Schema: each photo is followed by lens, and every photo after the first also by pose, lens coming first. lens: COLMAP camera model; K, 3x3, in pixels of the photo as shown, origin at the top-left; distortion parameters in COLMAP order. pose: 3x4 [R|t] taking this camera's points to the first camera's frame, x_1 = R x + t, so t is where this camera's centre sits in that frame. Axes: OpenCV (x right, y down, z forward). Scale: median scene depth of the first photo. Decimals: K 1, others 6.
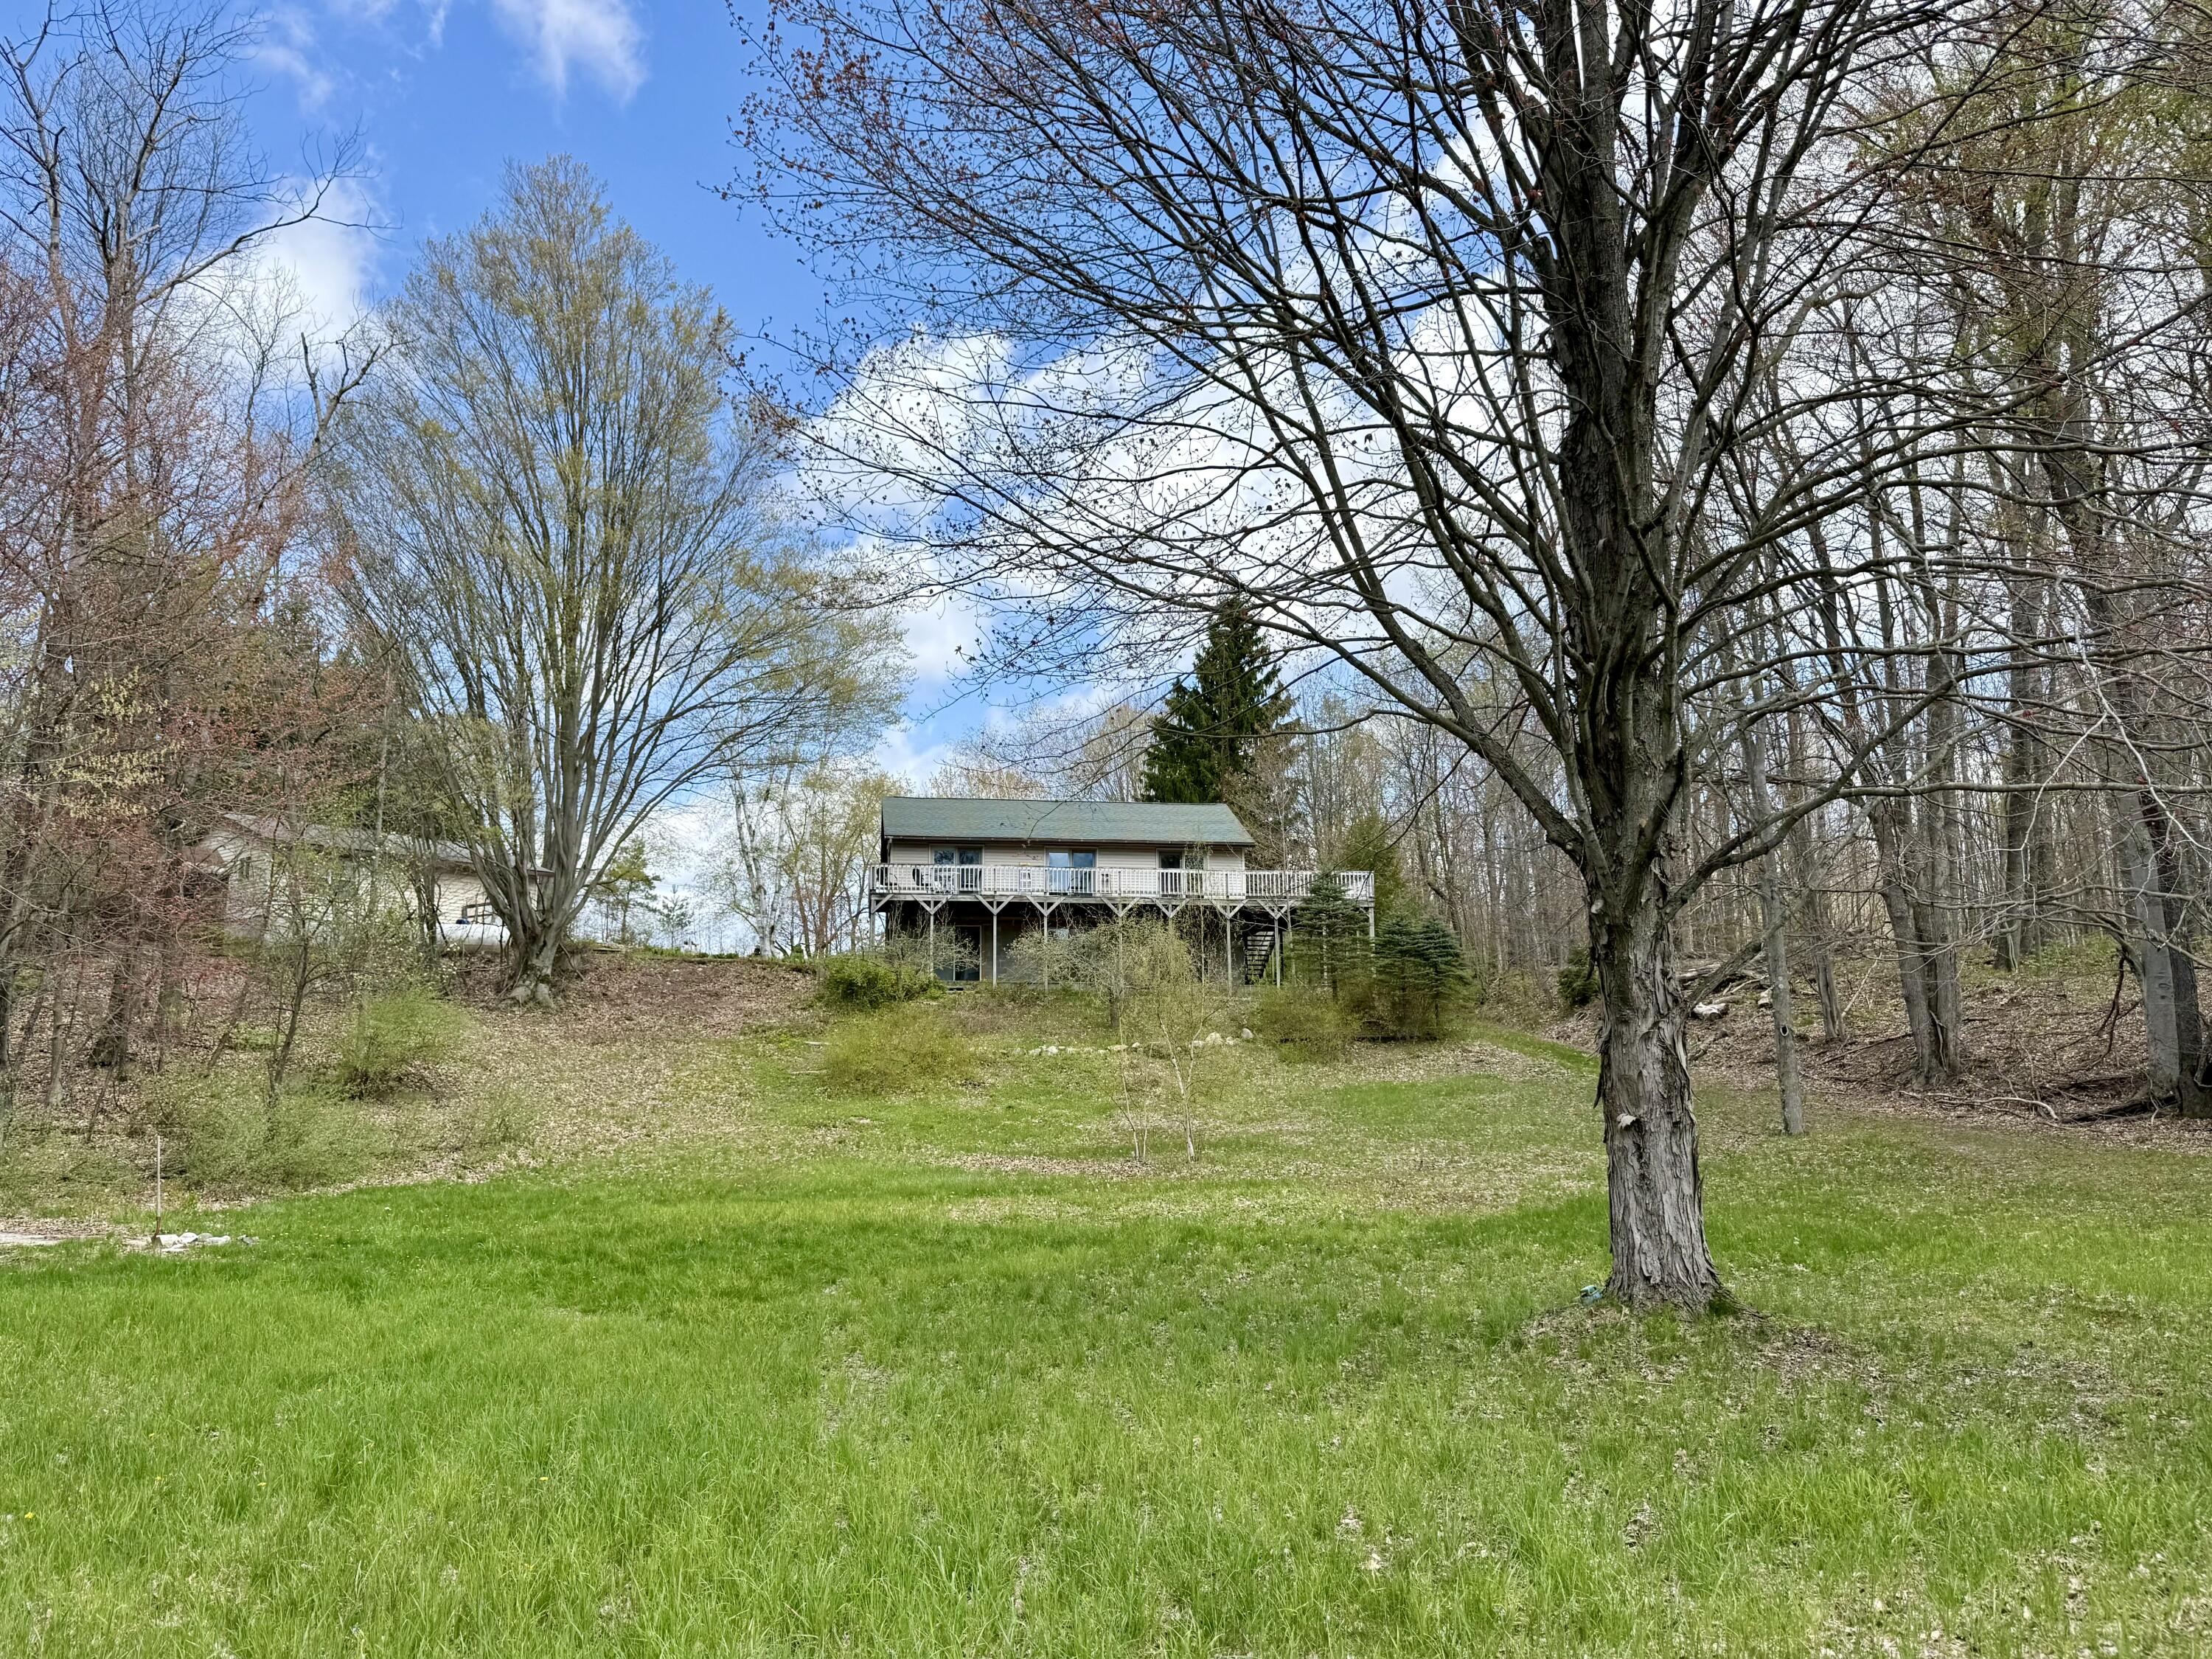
lens RADIAL K [[1634.5, 0, 1107.3], [0, 1634.5, 862.5], [0, 0, 1]] dist [0.088402, -0.002518]
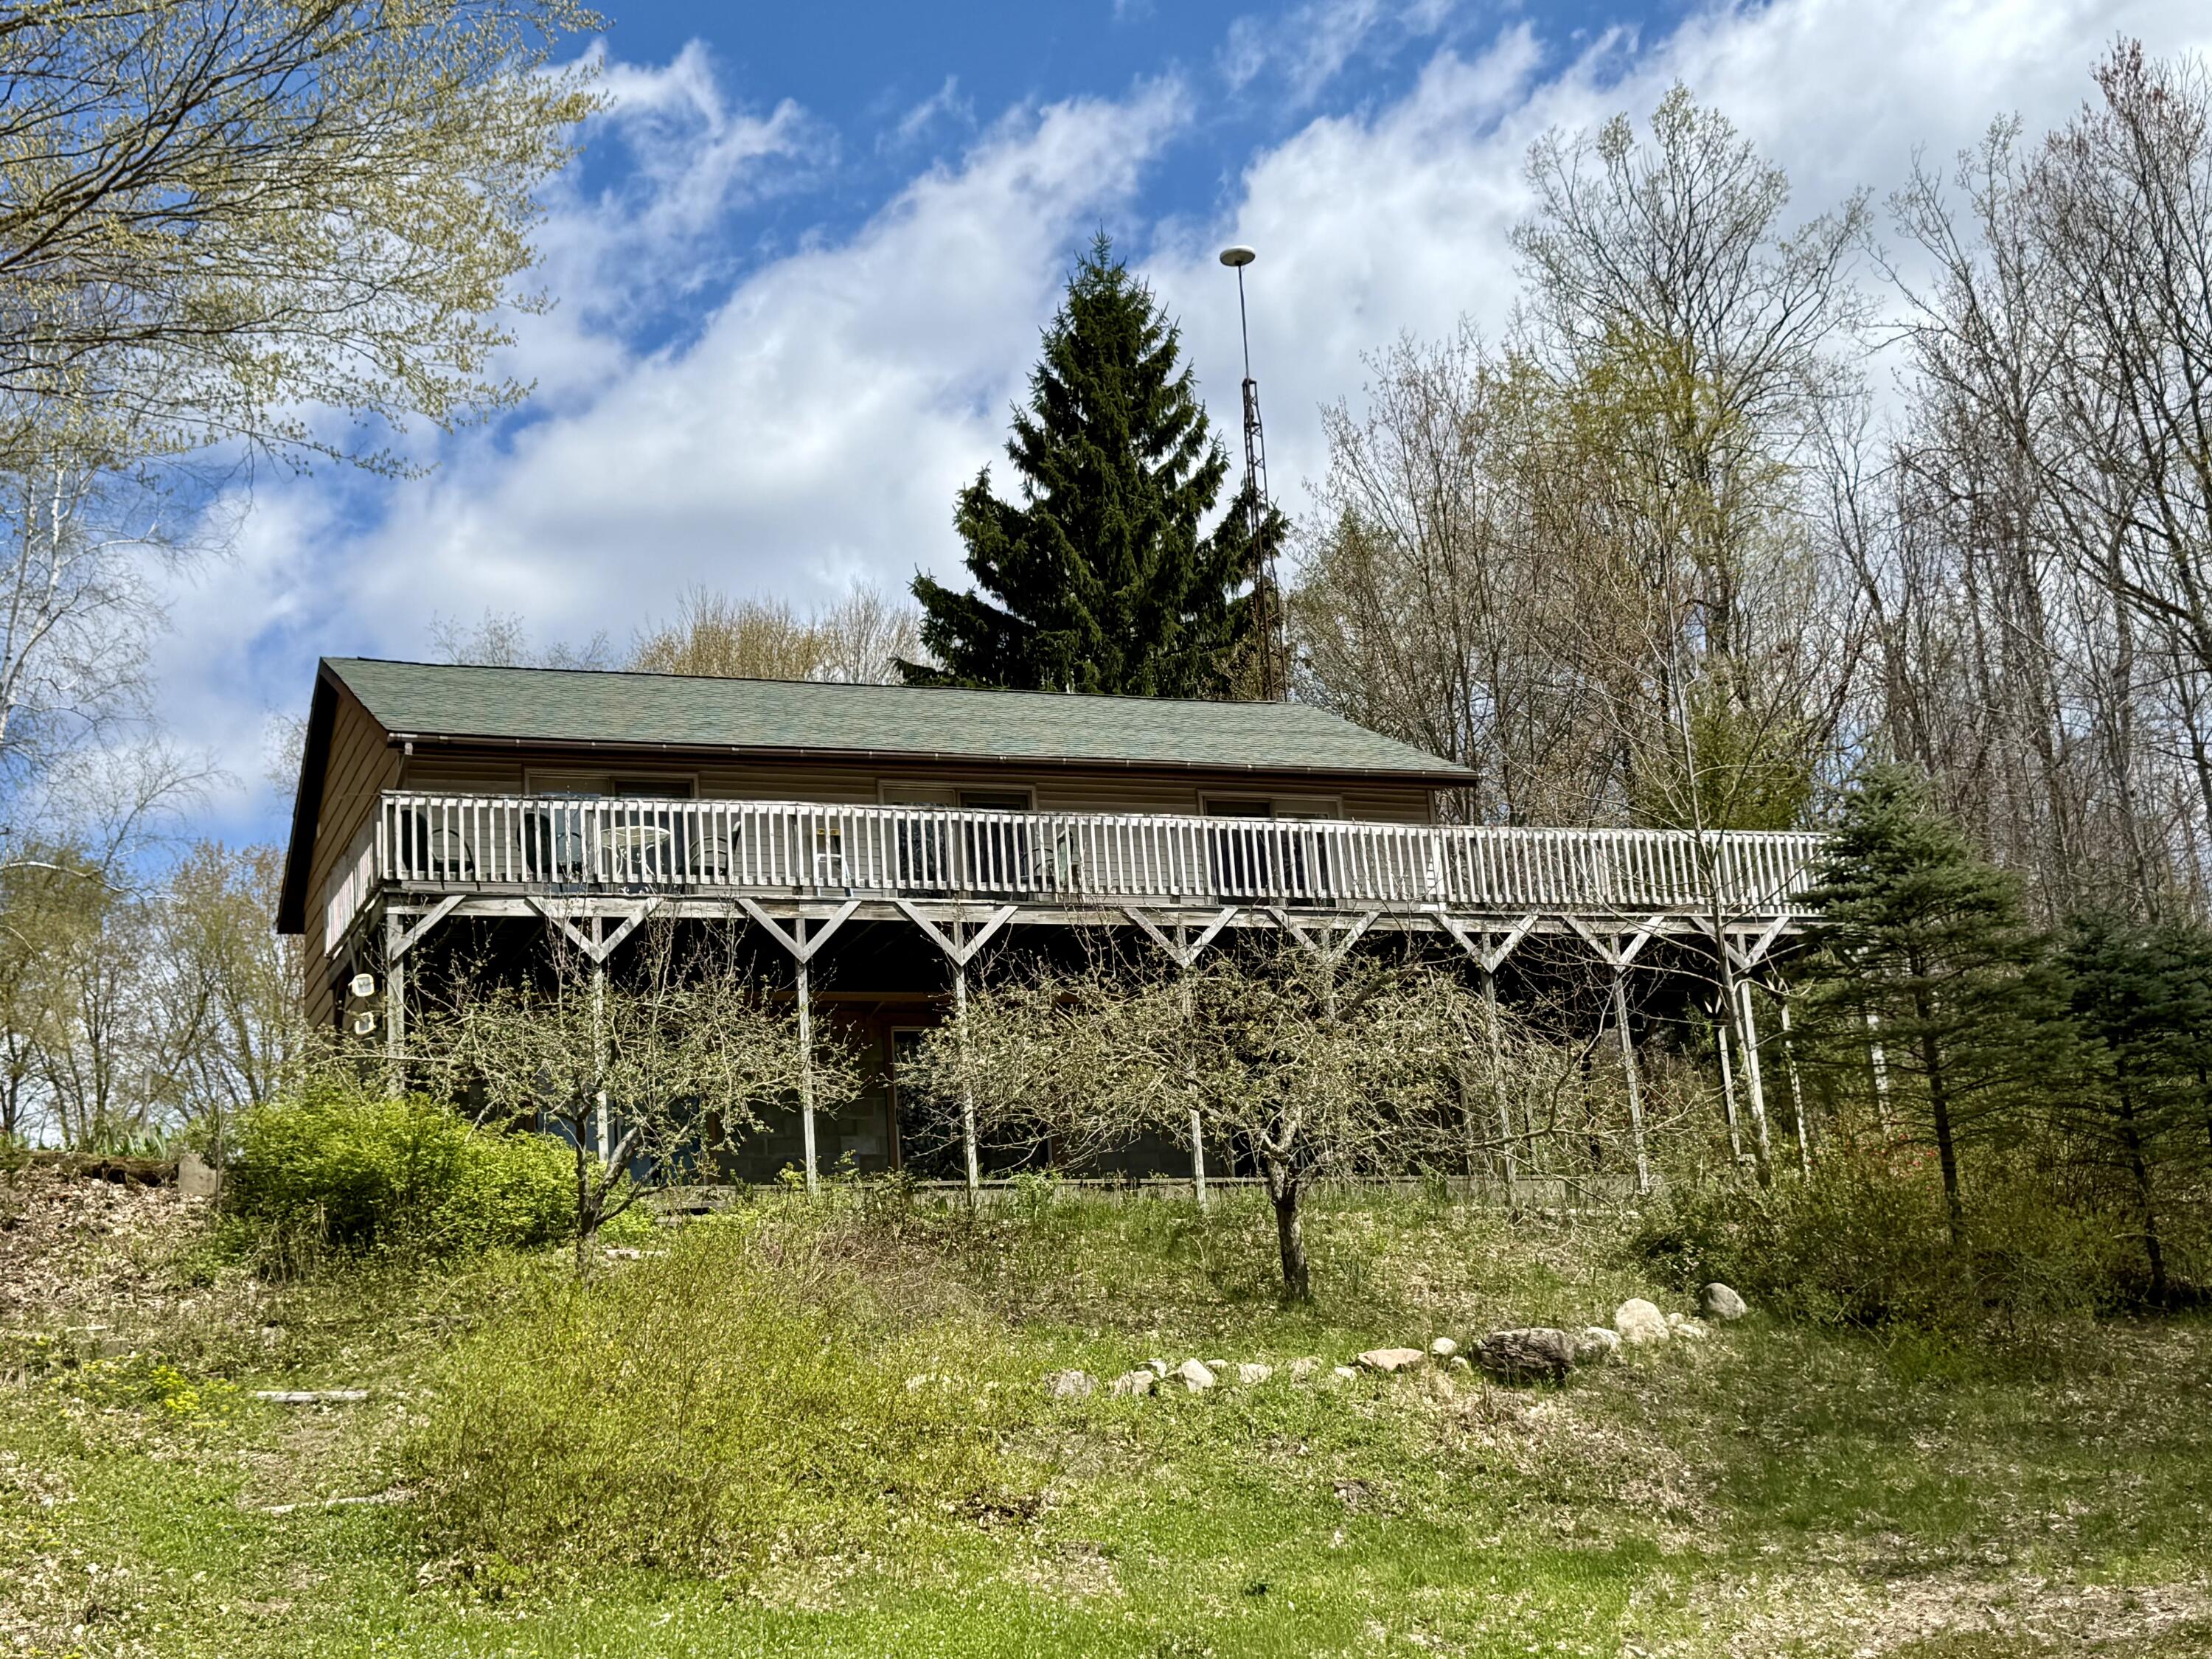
lens RADIAL K [[2958.0, 0, 1103.9], [0, 2958.0, 829.0], [0, 0, 1]] dist [0.074778, 0.000000]
pose [[0.971159, -0.006914, 0.238332, -0.141973], [0.031561, 0.994512, -0.099753, 0.062642], [-0.236334, 0.104398, 0.966047, 0.443179]]
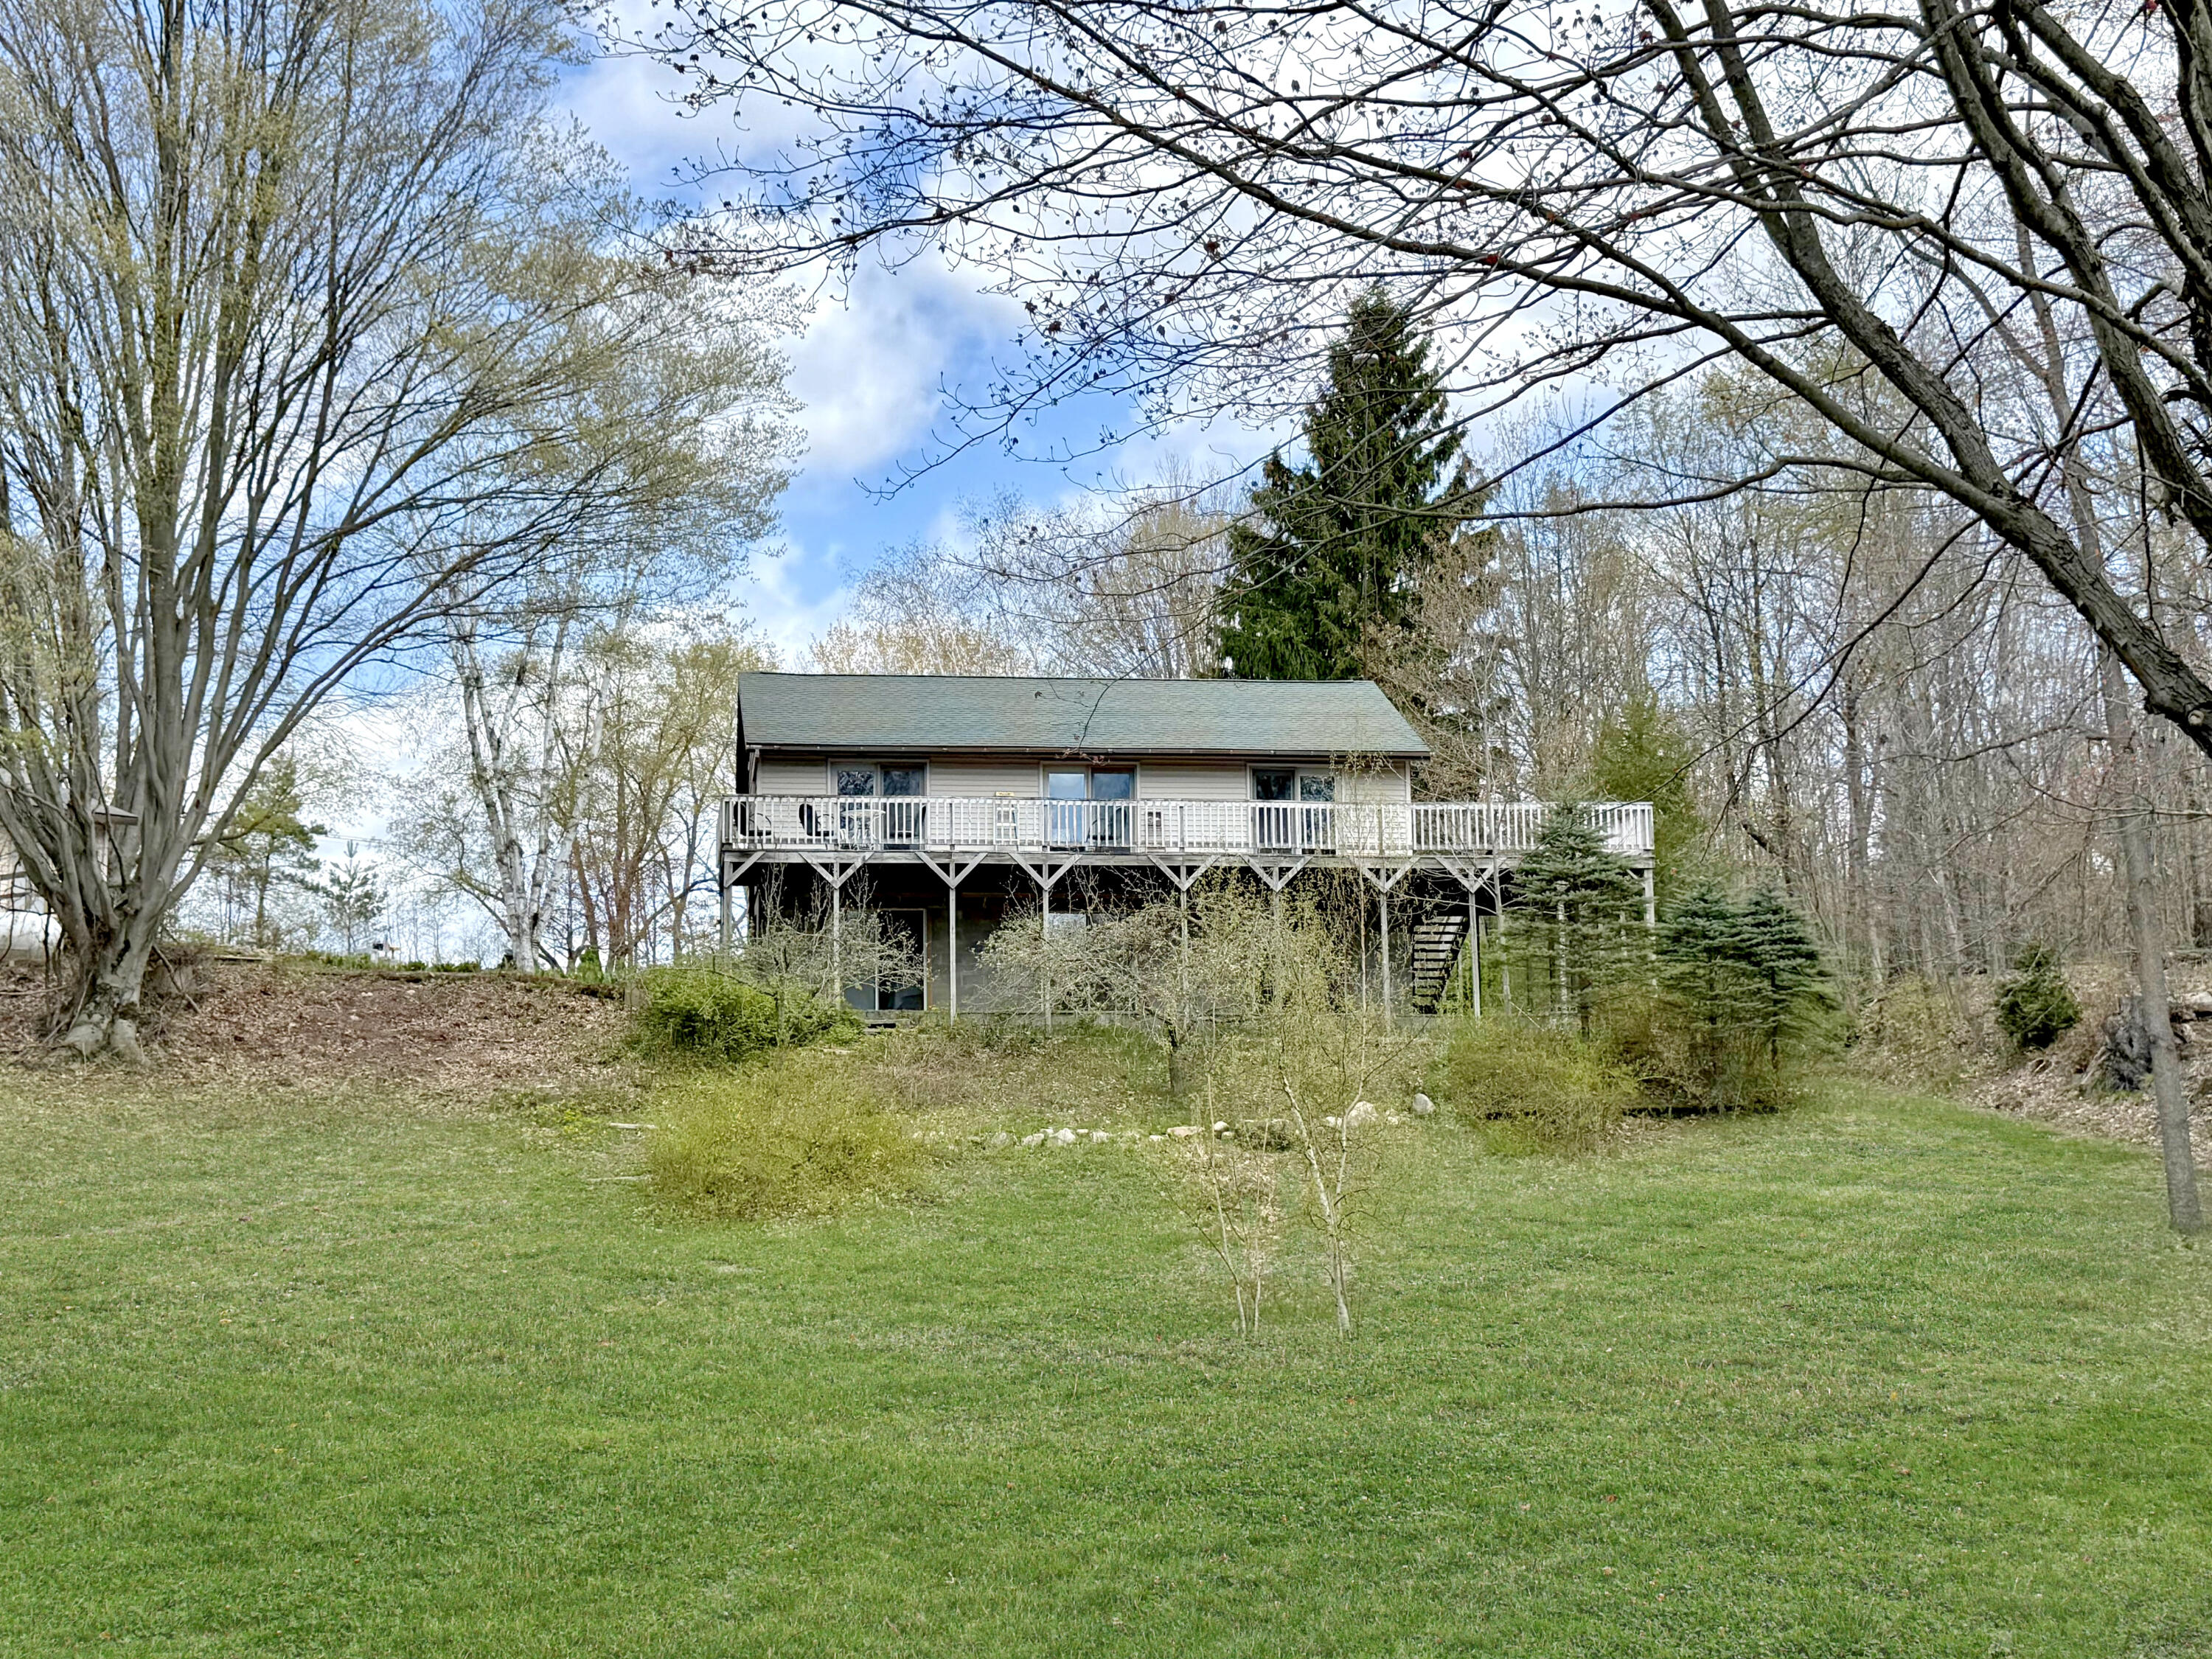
lens RADIAL K [[2958.0, 0, 1108.1], [0, 2958.0, 828.5], [0, 0, 1]] dist [0.074778, 0.000000]
pose [[0.999953, -0.007795, -0.005712, -0.011106], [0.007852, 0.999919, 0.010004, 0.002901], [0.005633, -0.010048, 0.999934, 0.020716]]
